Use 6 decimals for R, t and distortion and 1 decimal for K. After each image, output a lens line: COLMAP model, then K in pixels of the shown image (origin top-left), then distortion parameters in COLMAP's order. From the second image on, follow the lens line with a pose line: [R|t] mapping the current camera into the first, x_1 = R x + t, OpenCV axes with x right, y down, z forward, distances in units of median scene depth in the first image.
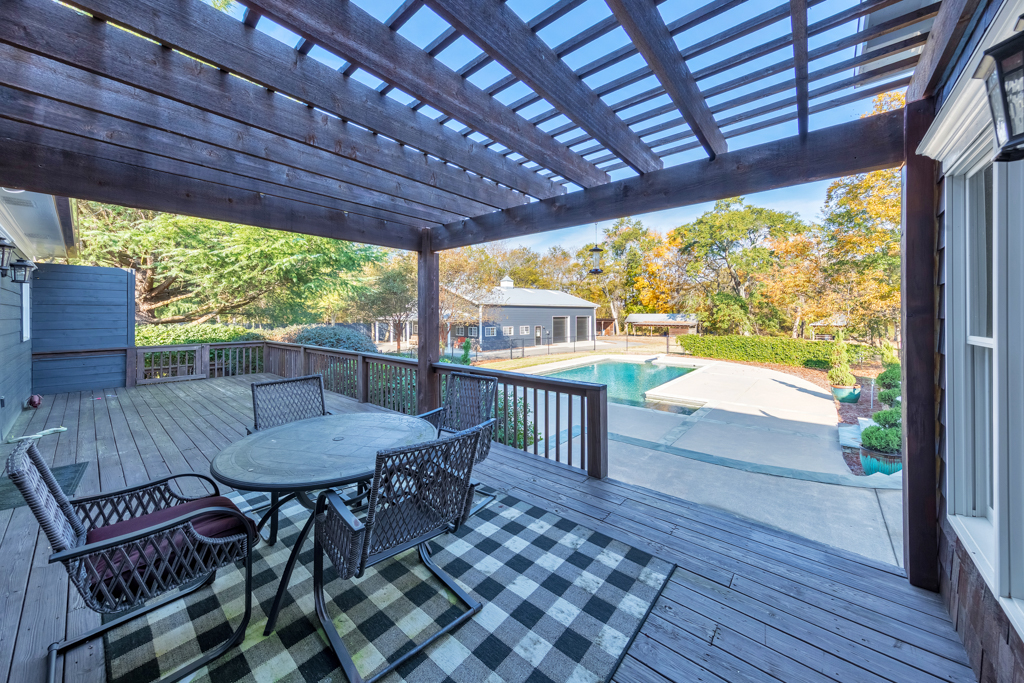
lens RADIAL K [[361.1, 0, 504.3], [0, 361.1, 316.5], [0, 0, 1]] dist [0.003635, 0.000129]
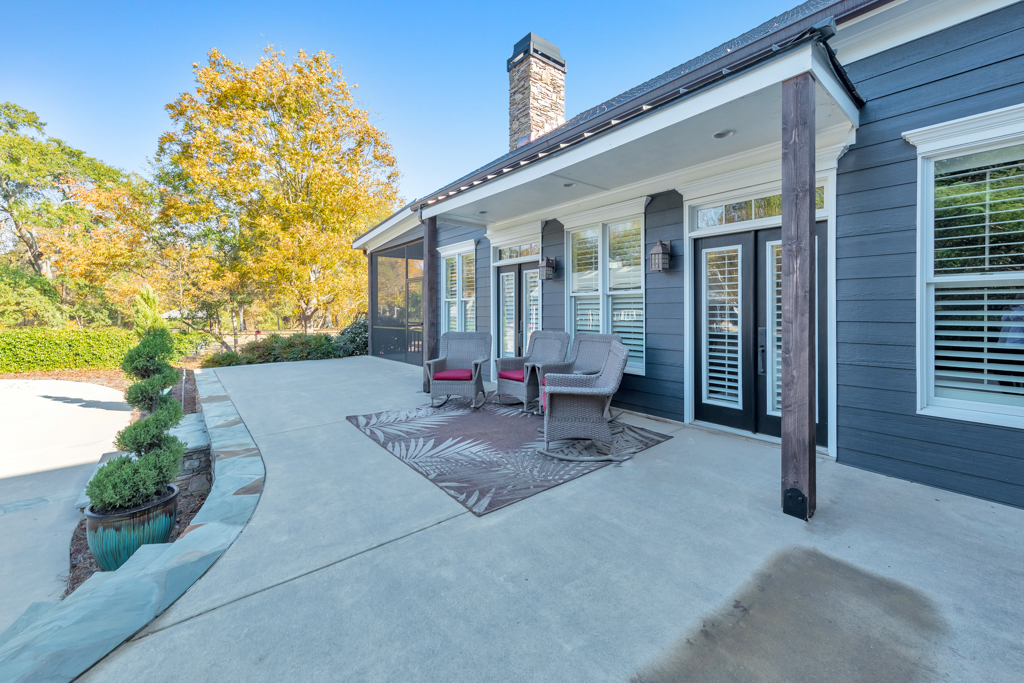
lens RADIAL K [[403.0, 0, 509.7], [0, 403.0, 318.2], [0, 0, 1]] dist [0.004095, 0.000769]
pose [[0.167646, -0.006871, 0.985823, 0.077771], [-0.001901, 0.999972, 0.007293, 0.014639], [-0.985845, -0.003097, 0.167628, 0.052801]]
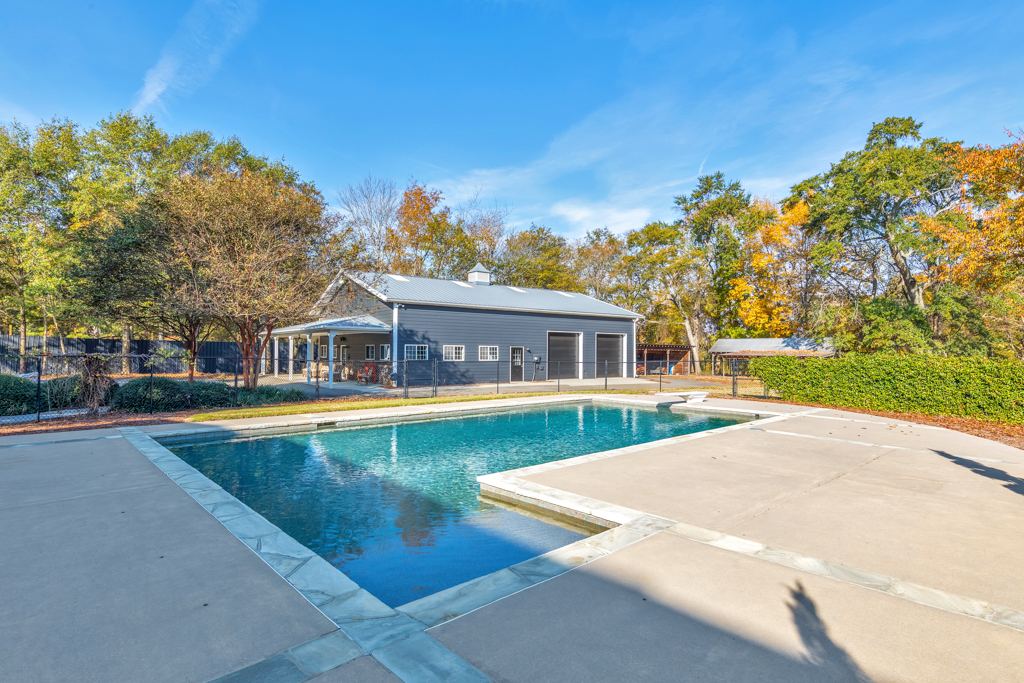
lens RADIAL K [[512.9, 0, 512.3], [0, 512.9, 349.1], [0, 0, 1]] dist [-0.001183, -0.001024]
pose [[0.993568, 0.012619, -0.112534, 0.133775], [-0.013917, 0.999845, -0.010750, 0.029541], [0.112381, 0.012247, 0.993590, 0.158373]]
